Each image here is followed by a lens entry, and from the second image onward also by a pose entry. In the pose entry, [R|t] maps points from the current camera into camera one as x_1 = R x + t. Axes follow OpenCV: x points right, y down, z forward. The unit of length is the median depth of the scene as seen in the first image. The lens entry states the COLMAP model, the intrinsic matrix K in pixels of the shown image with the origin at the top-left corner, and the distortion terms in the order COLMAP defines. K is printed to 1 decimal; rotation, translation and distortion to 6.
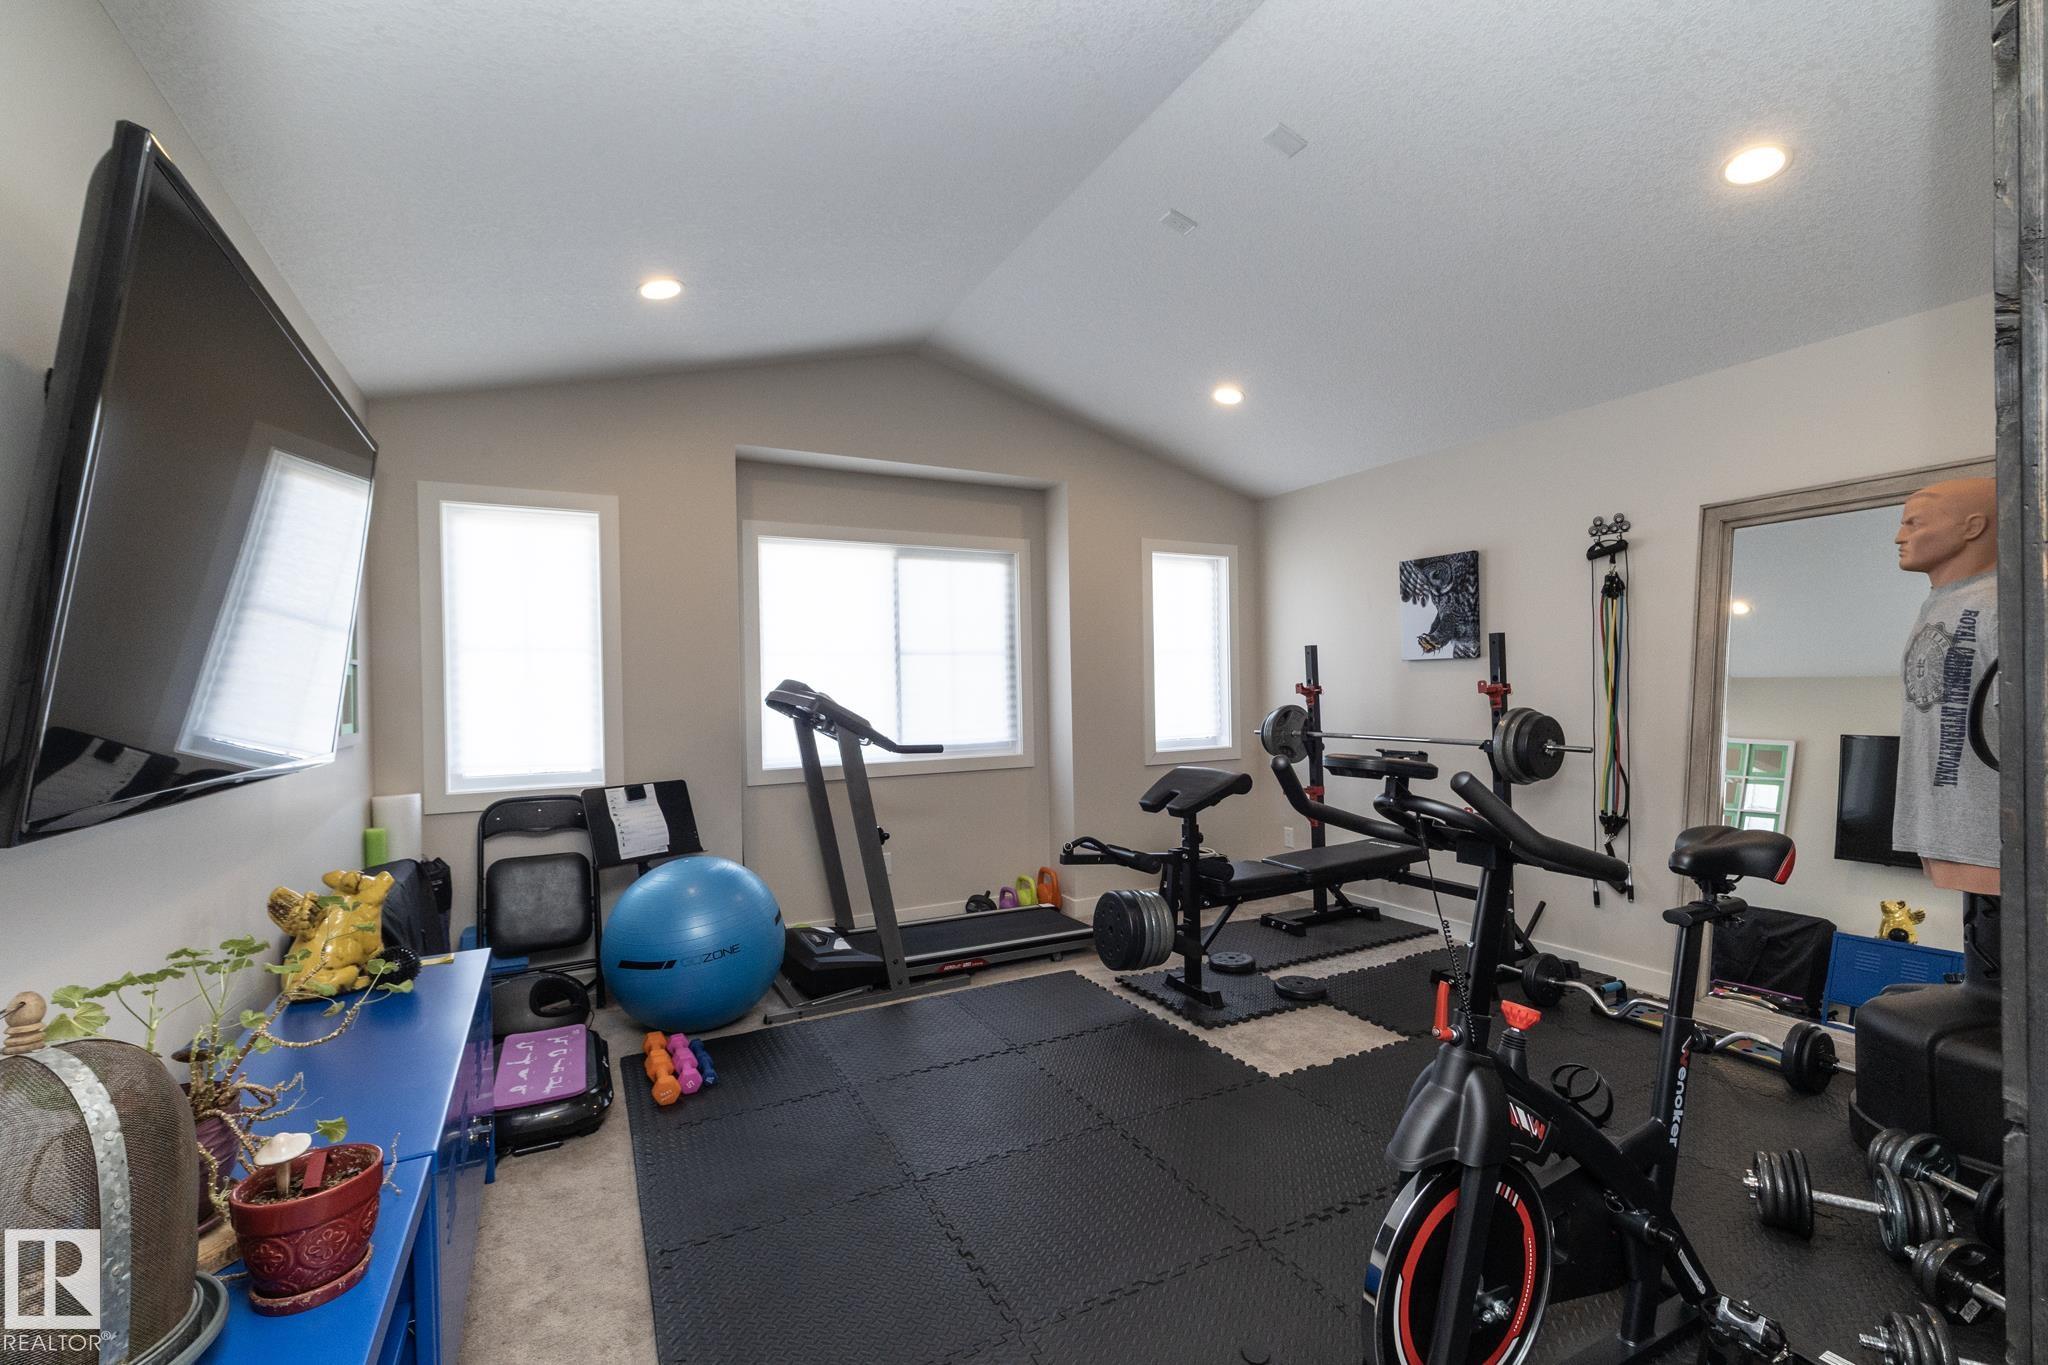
lens RADIAL K [[863.4, 0, 1027.7], [0, 863.4, 689.9], [0, 0, 1]] dist [-0.008787, -0.000075]
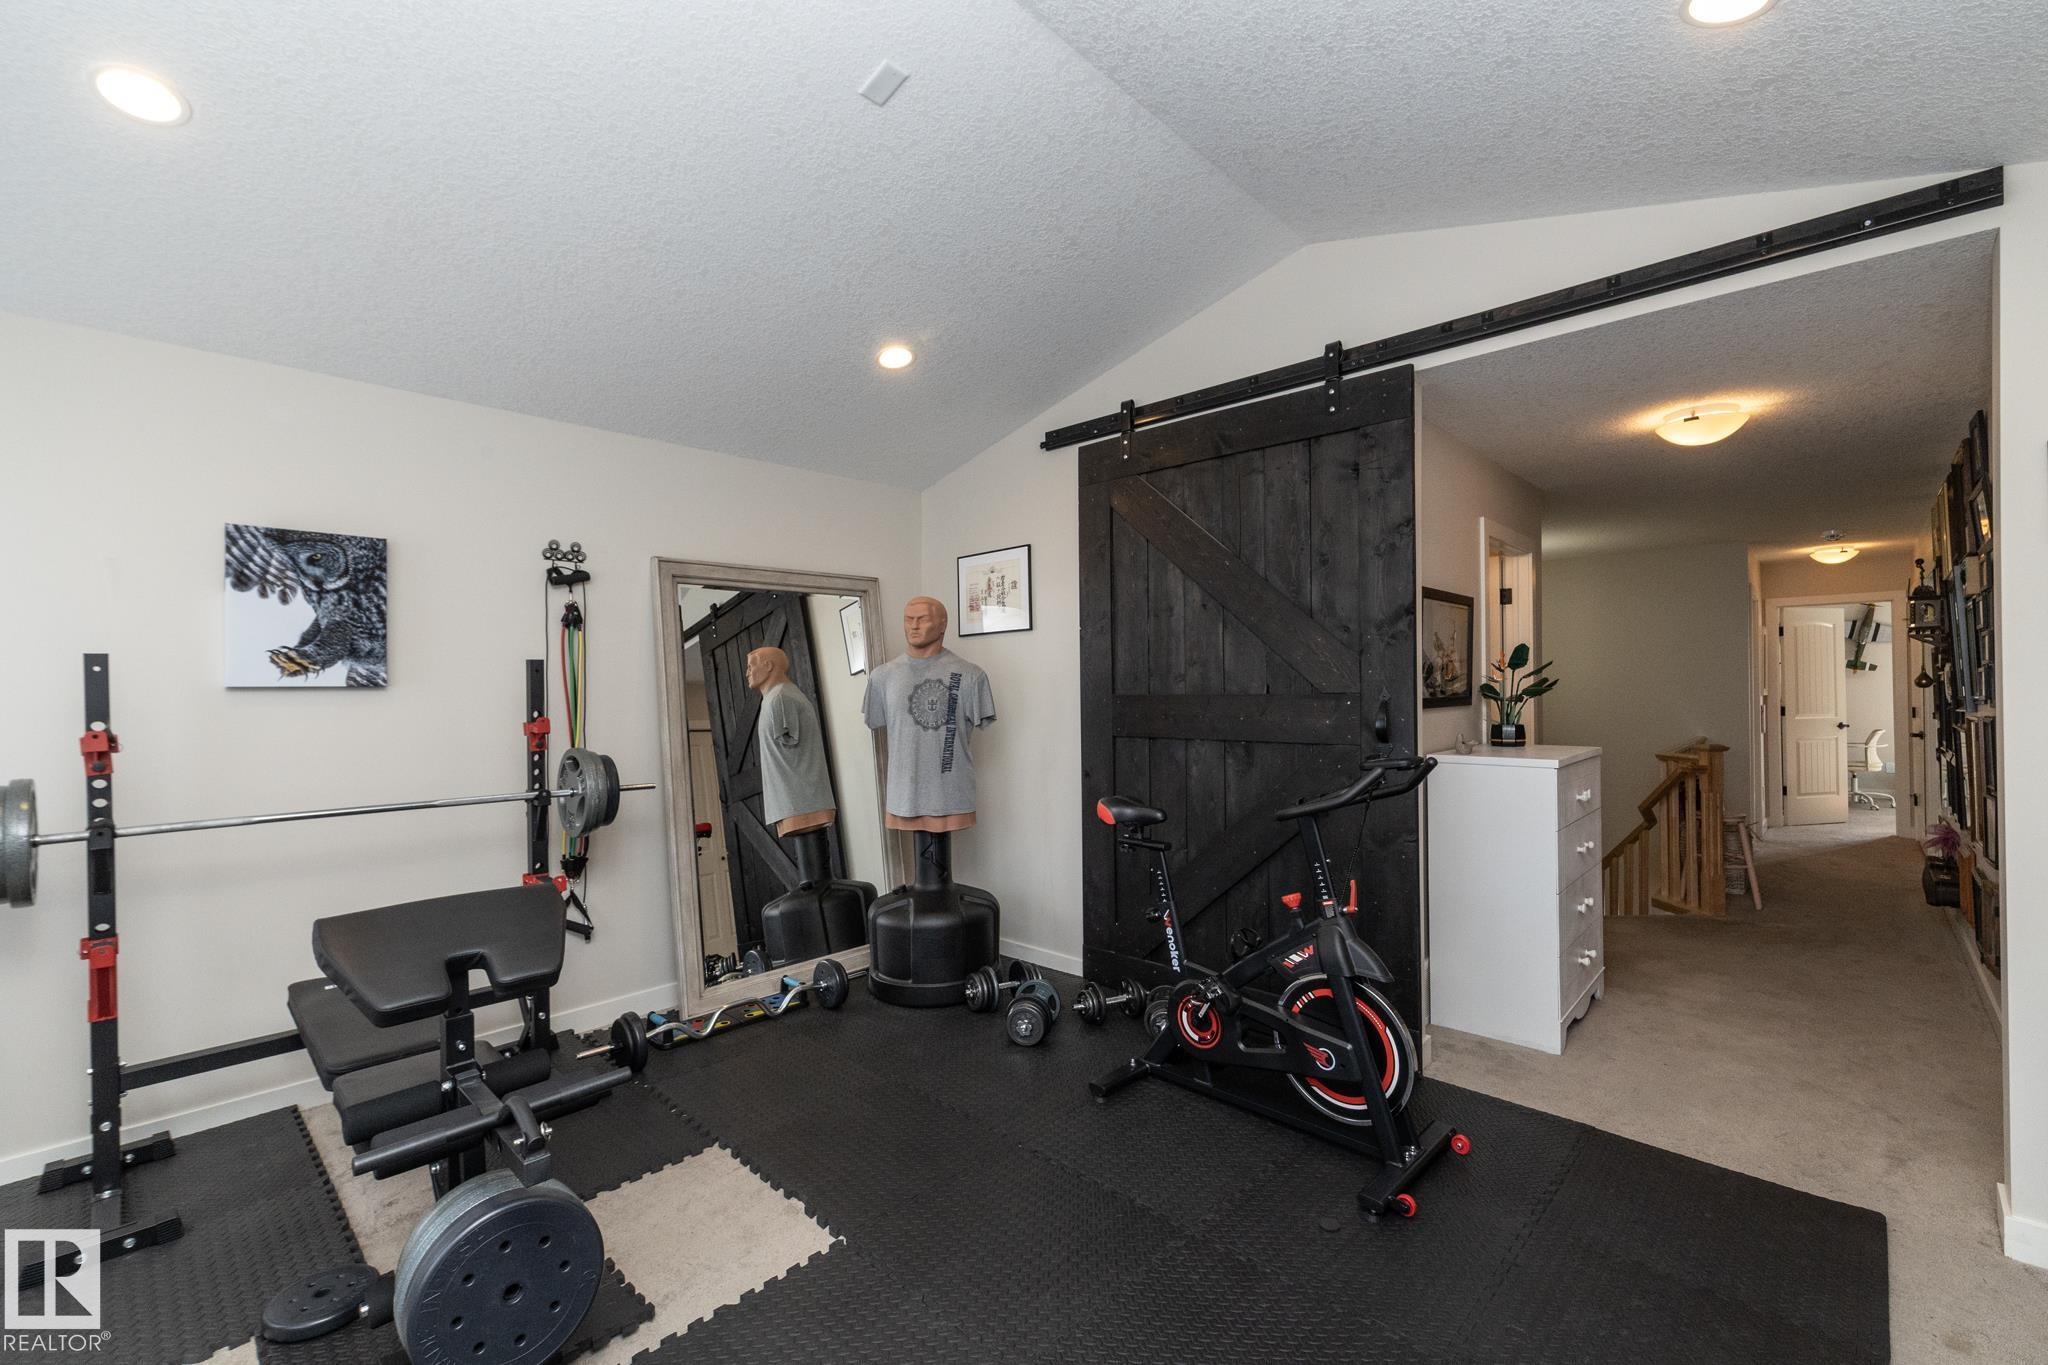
lens RADIAL K [[863.4, 0, 1022.5], [0, 863.4, 687.2], [0, 0, 1]] dist [-0.008787, -0.000075]
pose [[-0.317623, 0.019390, 0.948019, -0.328026], [0.017308, 0.999743, -0.014650, -0.016868], [-0.948059, 0.011755, -0.317877, 0.709058]]
